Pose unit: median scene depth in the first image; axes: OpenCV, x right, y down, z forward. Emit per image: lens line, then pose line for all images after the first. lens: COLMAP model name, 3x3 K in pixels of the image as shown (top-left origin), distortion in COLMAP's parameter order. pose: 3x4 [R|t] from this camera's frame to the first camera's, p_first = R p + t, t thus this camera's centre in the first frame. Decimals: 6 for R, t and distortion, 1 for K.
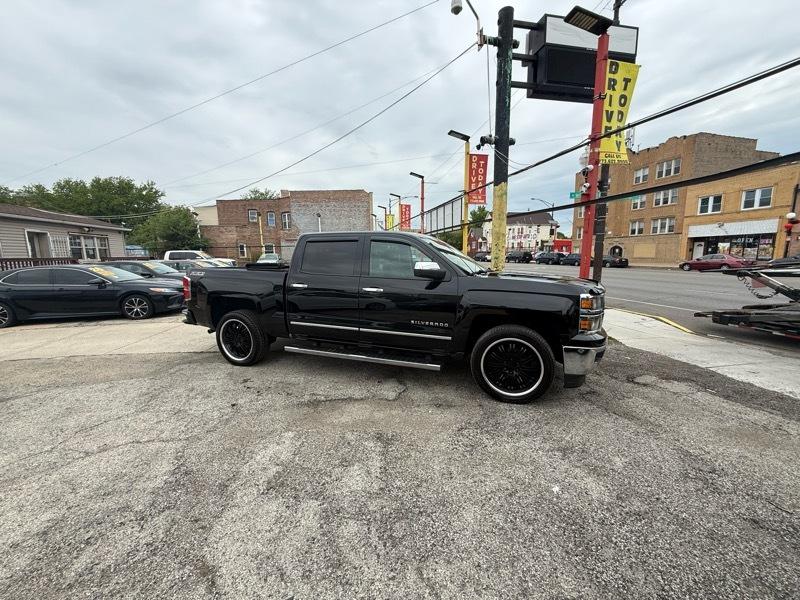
lens RADIAL K [[318.4, 0, 397.4], [0, 318.4, 300.6], [0, 0, 1]] dist [-0.001735, 0.000043]
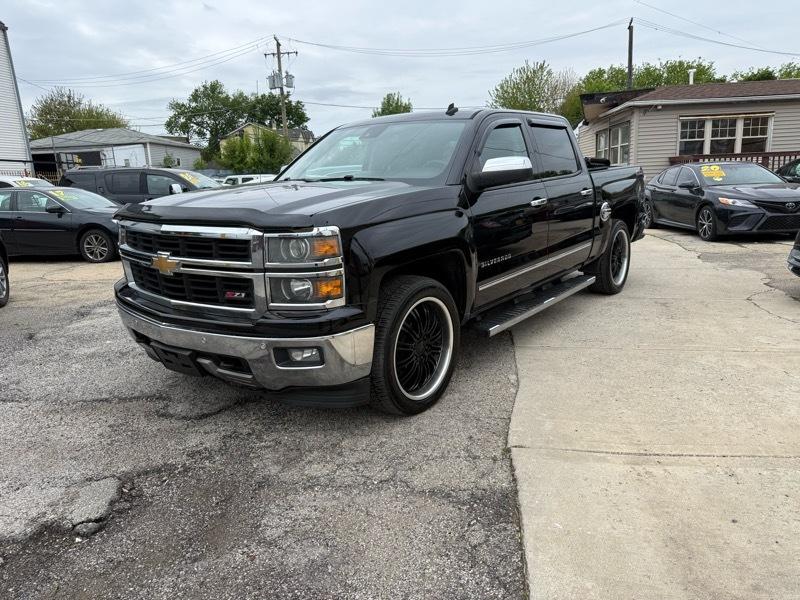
lens RADIAL K [[564.9, 0, 403.9], [0, 564.9, 291.6], [0, 0, 1]] dist [0.021877, -0.028190]
pose [[-0.286217, 0.212072, -0.934401, 0.170798], [-0.094232, 0.964241, 0.247708, -0.023538], [0.953520, 0.158949, -0.255998, 0.202851]]
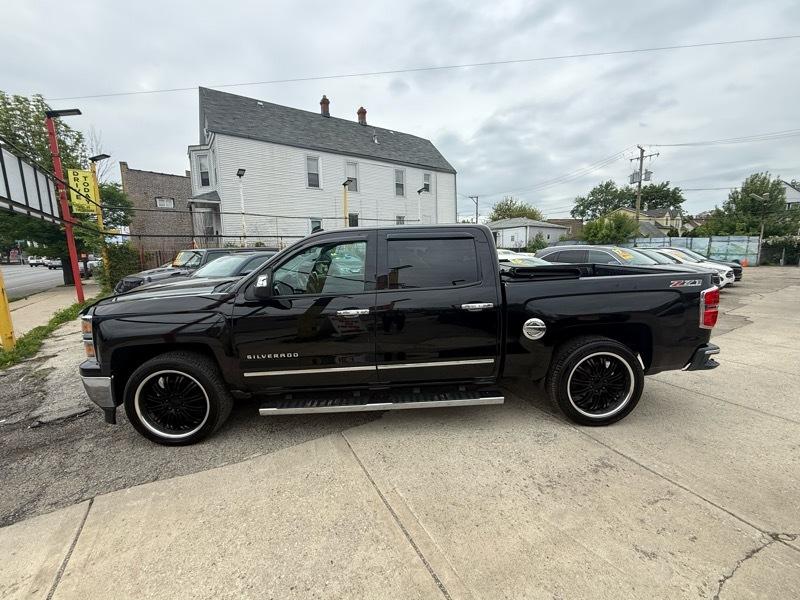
lens RADIAL K [[338.1, 0, 402.7], [0, 338.1, 297.9], [0, 0, 1]] dist [-0.001224, 0.001002]
pose [[-0.920709, 0.081137, -0.381721, 0.038330], [-0.026599, 0.962826, 0.268810, -0.043236], [0.389341, 0.257649, -0.884325, 0.285886]]
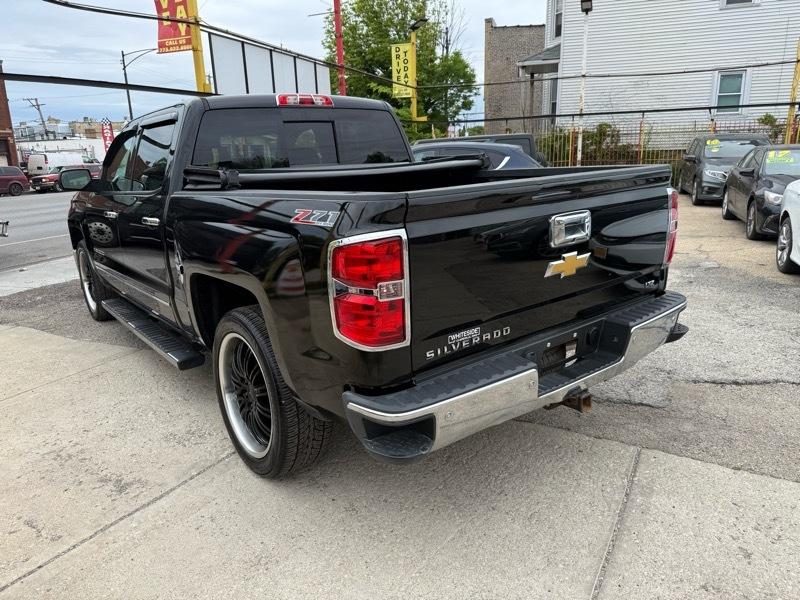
lens RADIAL K [[564.9, 0, 399.8], [0, 564.9, 299.1], [0, 0, 1]] dist [0.021877, -0.028190]
pose [[-0.853054, -0.093201, 0.513432, -0.125936], [0.113796, 0.927014, 0.357346, -0.036163], [-0.509263, 0.363262, -0.780187, 0.278609]]
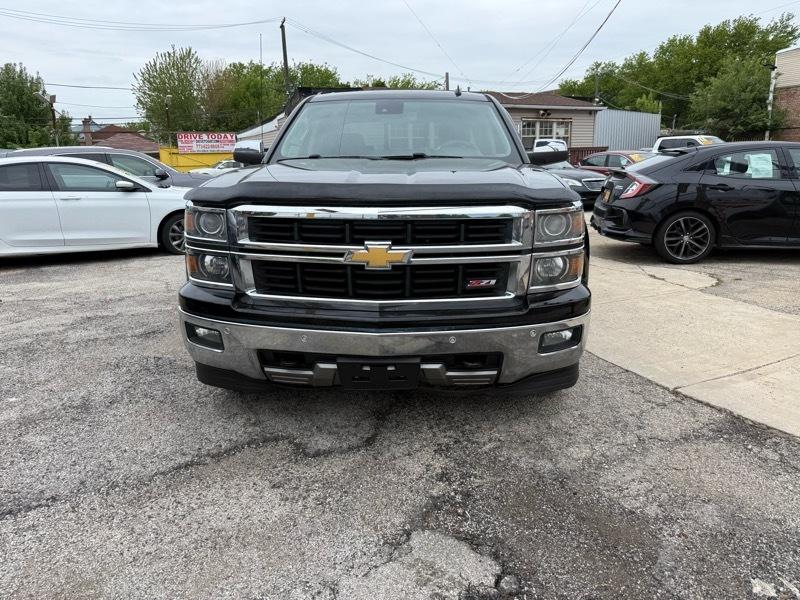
lens RADIAL K [[564.9, 0, 403.0], [0, 564.9, 292.7], [0, 0, 1]] dist [0.021877, -0.028190]
pose [[0.312756, 0.222199, -0.923478, 0.163311], [-0.117909, 0.973814, 0.194378, -0.009617], [0.942487, 0.048093, 0.330765, 0.109266]]
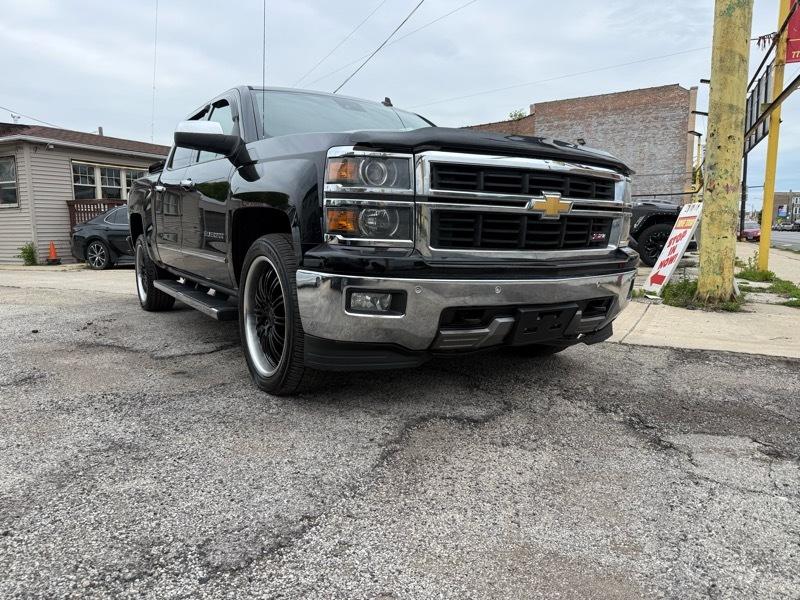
lens RADIAL K [[564.9, 0, 401.4], [0, 564.9, 299.8], [0, 0, 1]] dist [0.021877, -0.028190]
pose [[0.803482, 0.084869, -0.589249, 0.118901], [-0.092677, 0.995551, 0.017018, 0.017051], [0.588071, 0.040936, 0.807773, 0.047816]]
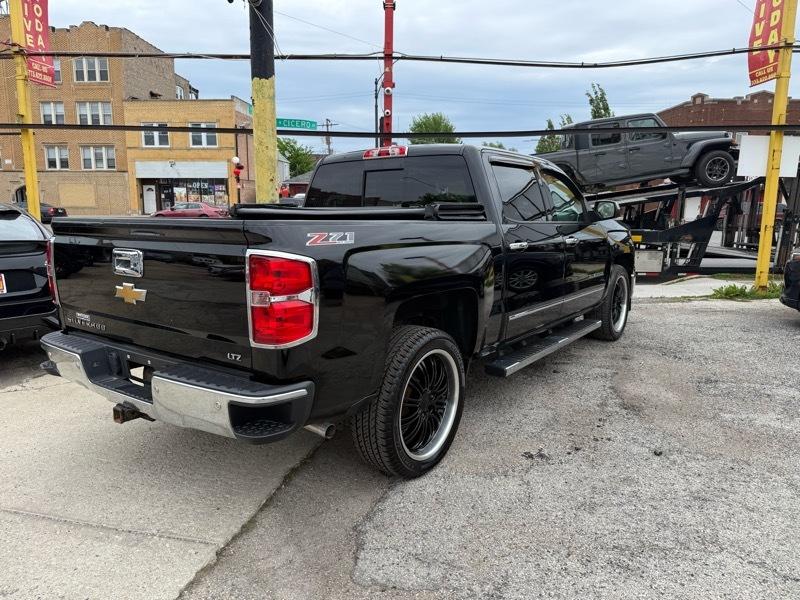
lens RADIAL K [[564.9, 0, 398.6], [0, 564.9, 299.3], [0, 0, 1]] dist [0.021877, -0.028190]
pose [[0.262677, -0.151703, 0.952883, -0.182410], [0.127873, 0.984325, 0.121458, -0.014086], [-0.956373, 0.089944, 0.277959, 0.133838]]
